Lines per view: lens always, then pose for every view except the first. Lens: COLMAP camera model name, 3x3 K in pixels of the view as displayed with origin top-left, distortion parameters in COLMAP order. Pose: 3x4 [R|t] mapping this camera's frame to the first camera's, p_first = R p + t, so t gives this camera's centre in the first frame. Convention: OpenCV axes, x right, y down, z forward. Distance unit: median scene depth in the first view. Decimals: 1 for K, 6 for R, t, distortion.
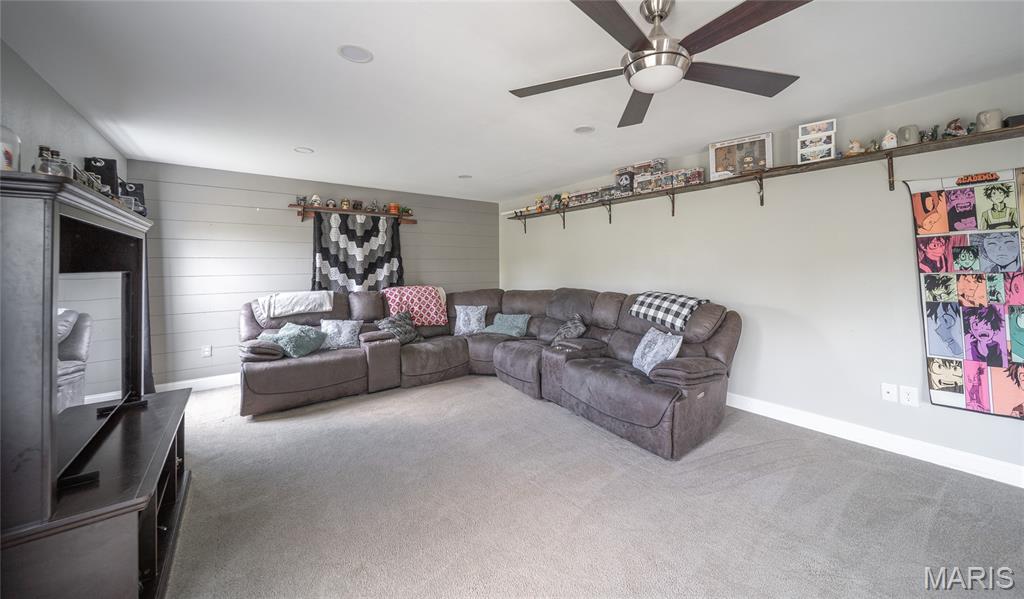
lens RADIAL K [[359.5, 0, 516.0], [0, 359.5, 258.5], [0, 0, 1]] dist [-0.000180, -0.000038]
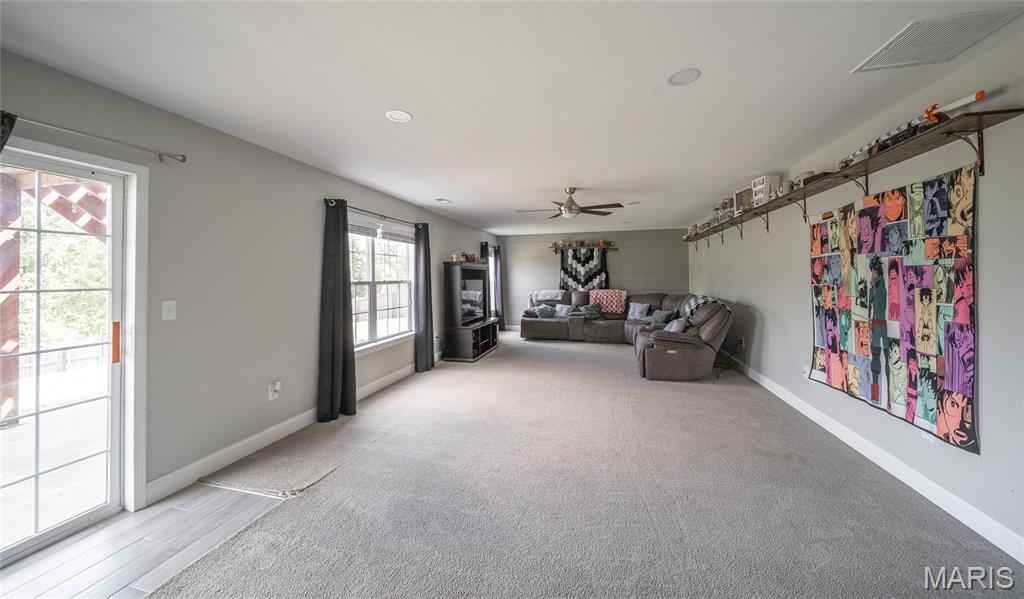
lens RADIAL K [[364.3, 0, 514.5], [0, 364.3, 273.8], [0, 0, 1]] dist [-0.000152, -0.000019]
pose [[0.612916, -0.006058, -0.790125, 0.826887], [0.018112, 0.999816, 0.006383, -0.015410], [0.789941, -0.018223, 0.612912, -0.396220]]
